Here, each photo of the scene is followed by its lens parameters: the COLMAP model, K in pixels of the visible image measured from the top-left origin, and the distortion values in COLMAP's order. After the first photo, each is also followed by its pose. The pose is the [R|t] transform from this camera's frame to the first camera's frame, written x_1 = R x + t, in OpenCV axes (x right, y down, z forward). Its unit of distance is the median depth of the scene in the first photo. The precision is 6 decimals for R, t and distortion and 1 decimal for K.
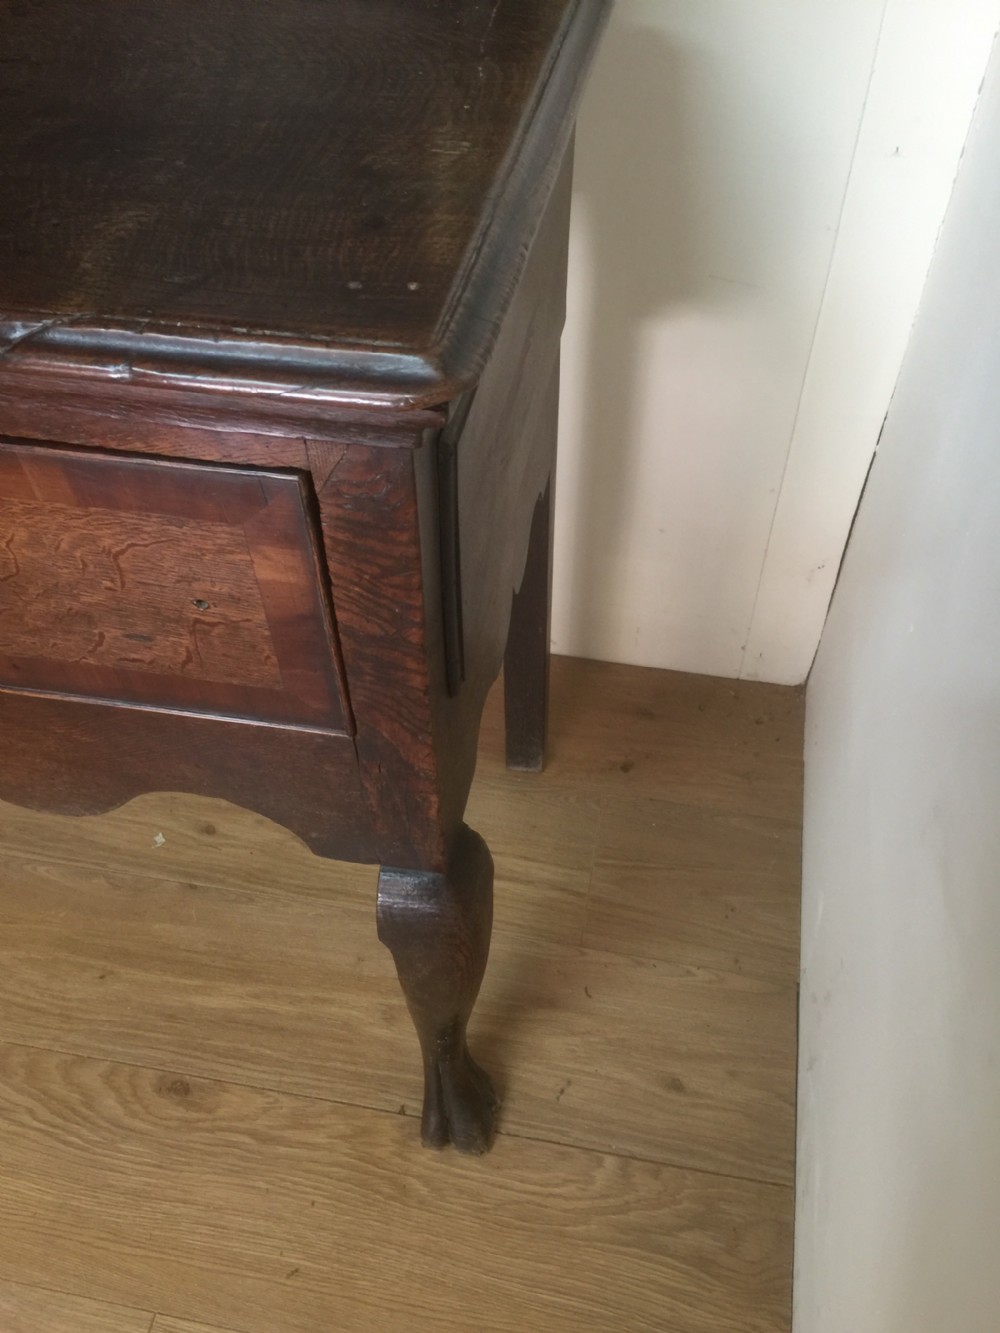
lens RADIAL K [[1143.6, 0, 508.3], [0, 1143.6, 660.4], [0, 0, 1]] dist [0.089409, -0.116753]
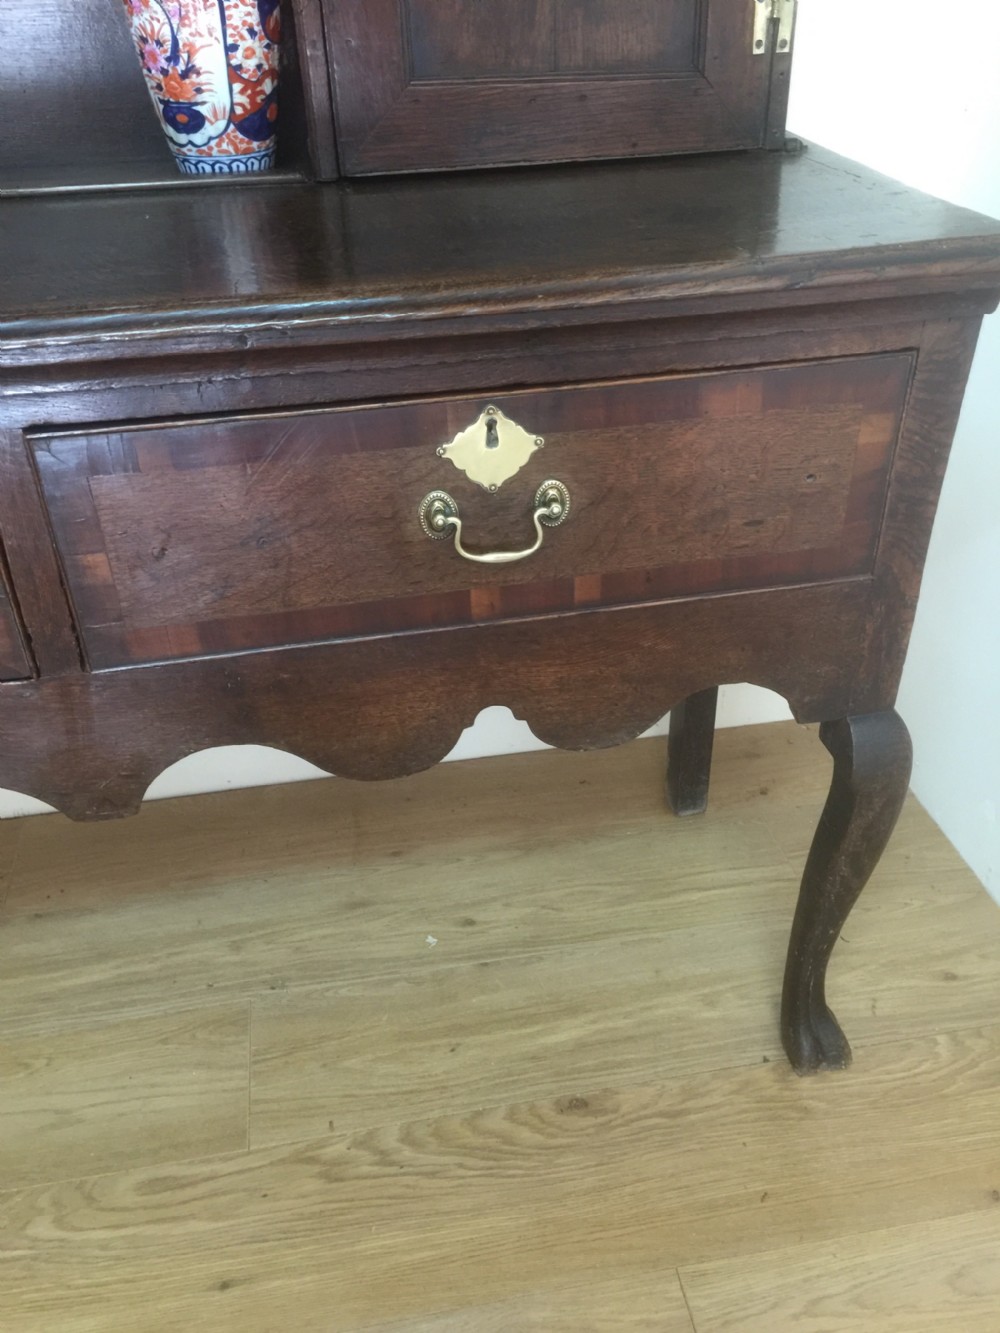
lens RADIAL K [[1143.6, 0, 508.3], [0, 1143.6, 660.4], [0, 0, 1]] dist [0.089409, -0.116753]
pose [[0.934637, -0.199951, 0.294065, -0.581716], [0.275108, 0.930548, -0.241654, 0.222548], [-0.225322, 0.306758, 0.924732, -0.130822]]
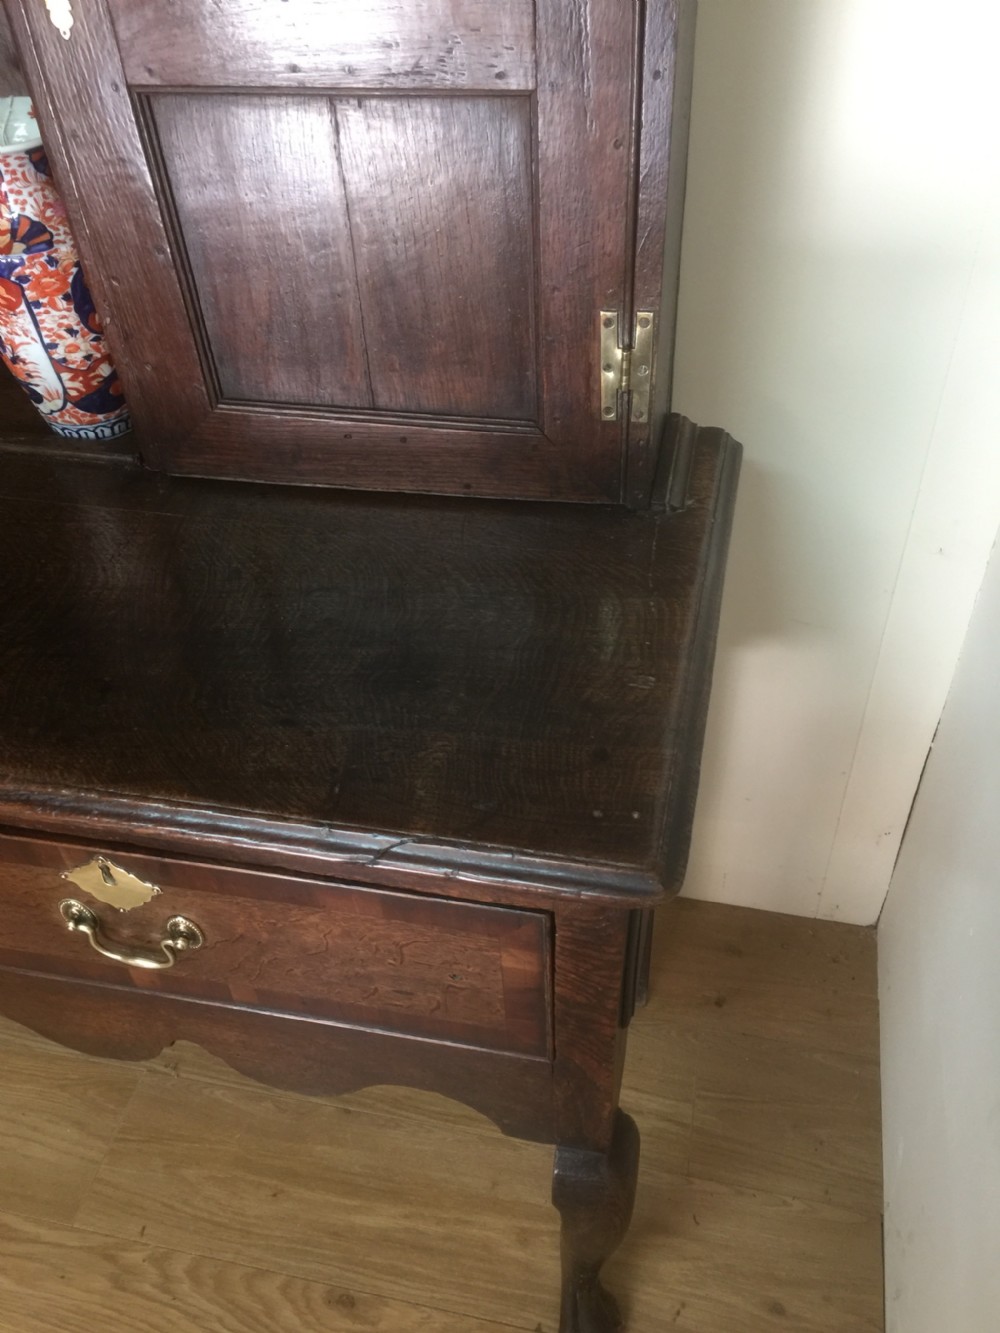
lens RADIAL K [[1143.6, 0, 508.3], [0, 1143.6, 660.4], [0, 0, 1]] dist [0.089409, -0.116753]
pose [[0.999288, -0.000656, -0.037731, -0.076395], [-0.003501, 0.993926, -0.109996, -0.141275], [0.037574, 0.110050, 0.993216, -0.220148]]
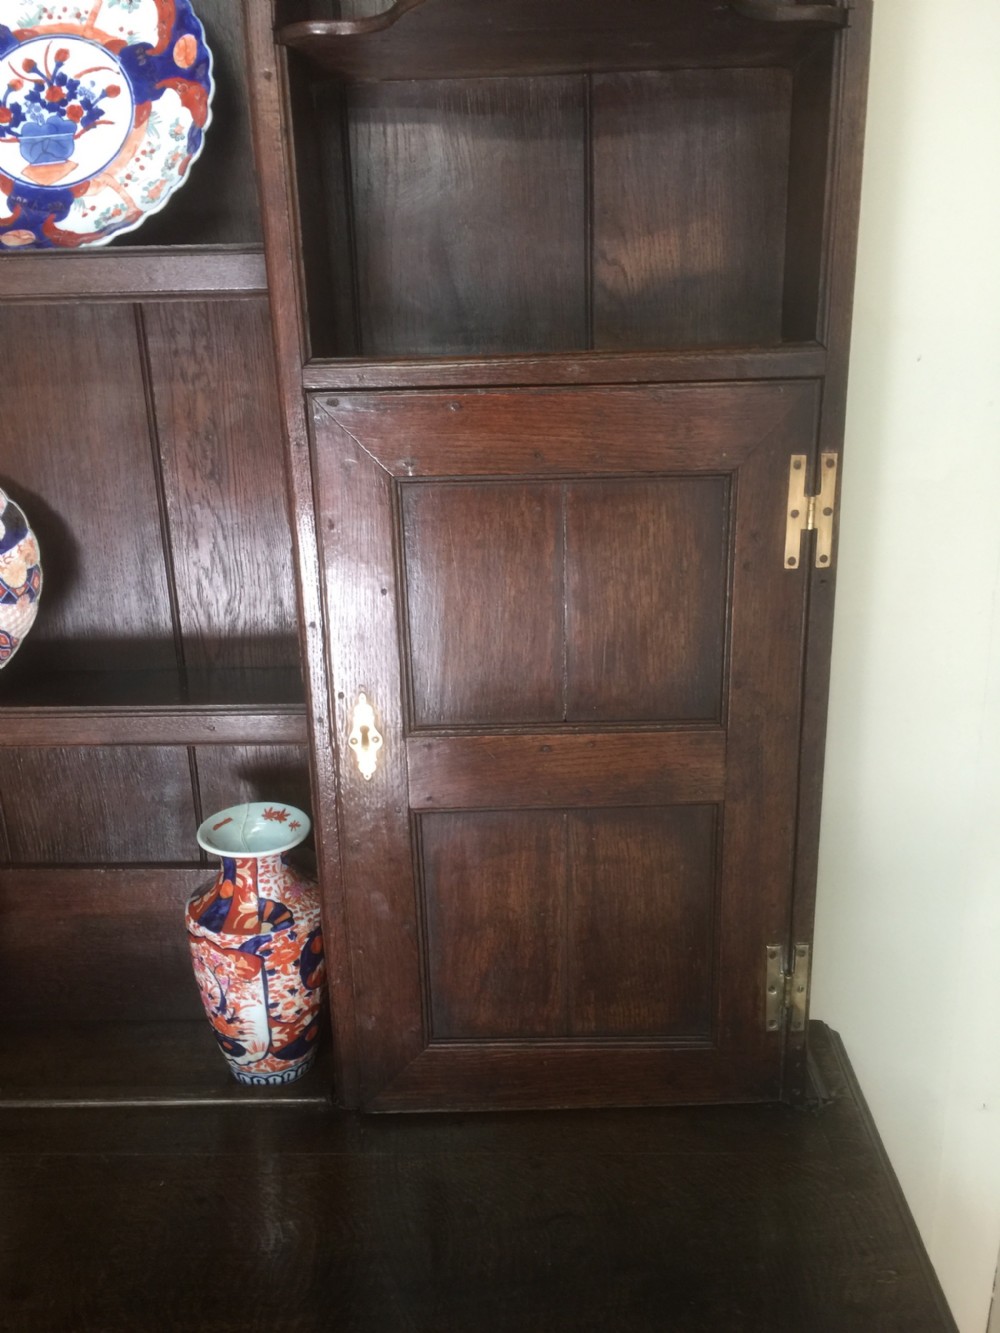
lens RADIAL K [[1143.6, 0, 508.3], [0, 1143.6, 660.4], [0, 0, 1]] dist [0.089409, -0.116753]
pose [[0.987473, -0.052528, 0.148789, -0.367644], [0.123661, 0.843324, -0.522984, -0.175597], [-0.098007, 0.534832, 0.839255, -0.391756]]
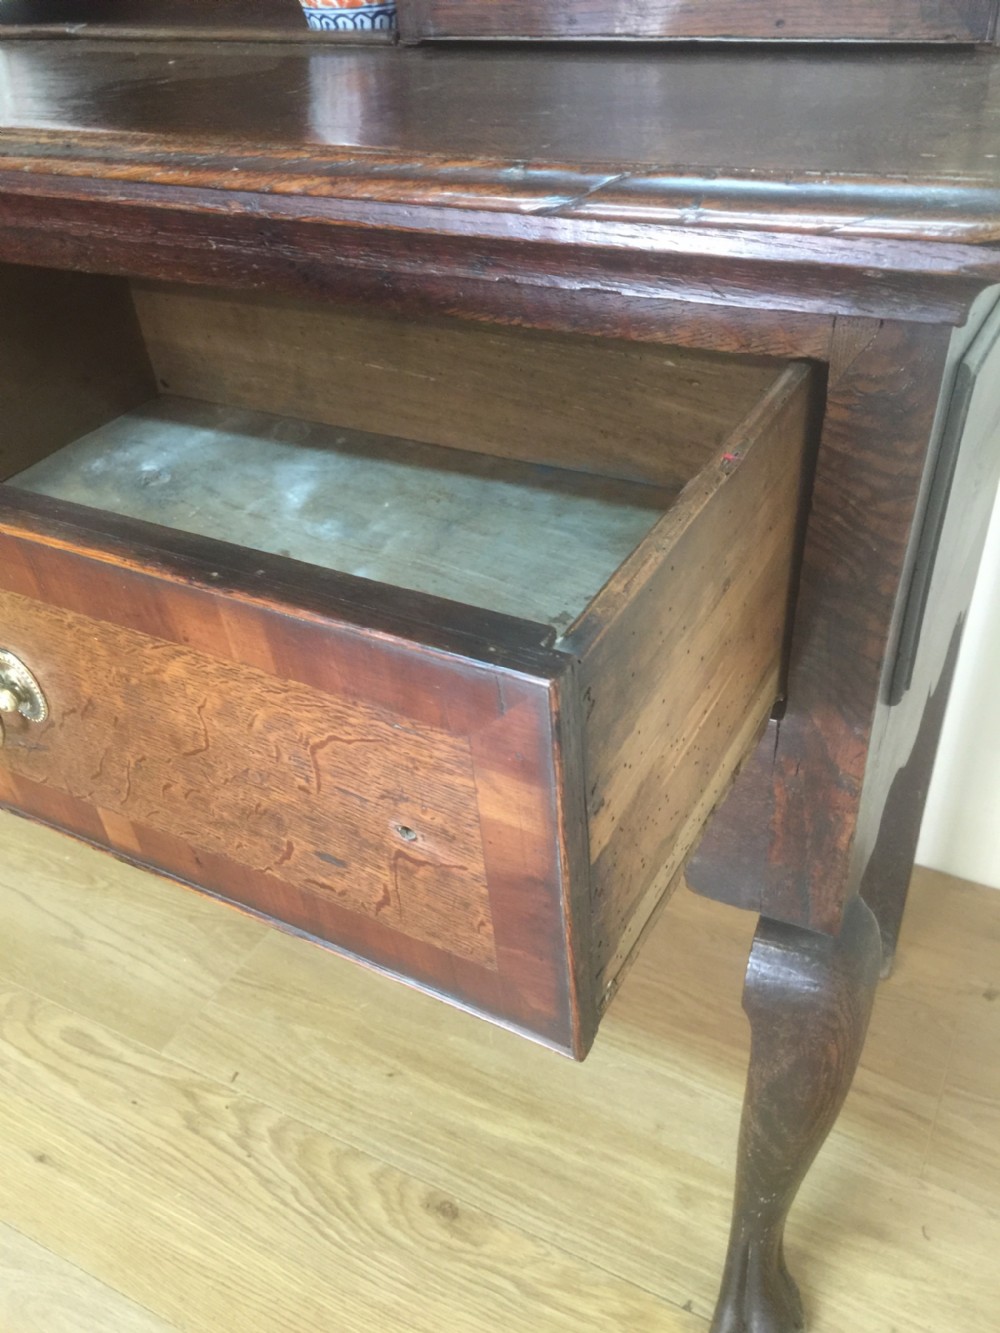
lens RADIAL K [[1152.5, 0, 511.6], [0, 1152.5, 662.4], [0, 0, 1]] dist [0.084474, -0.117952]
pose [[0.955178, 0.143298, -0.259038, -0.059742], [-0.205073, 0.951363, -0.229898, 0.159408], [0.213495, 0.272716, 0.938108, 0.033158]]
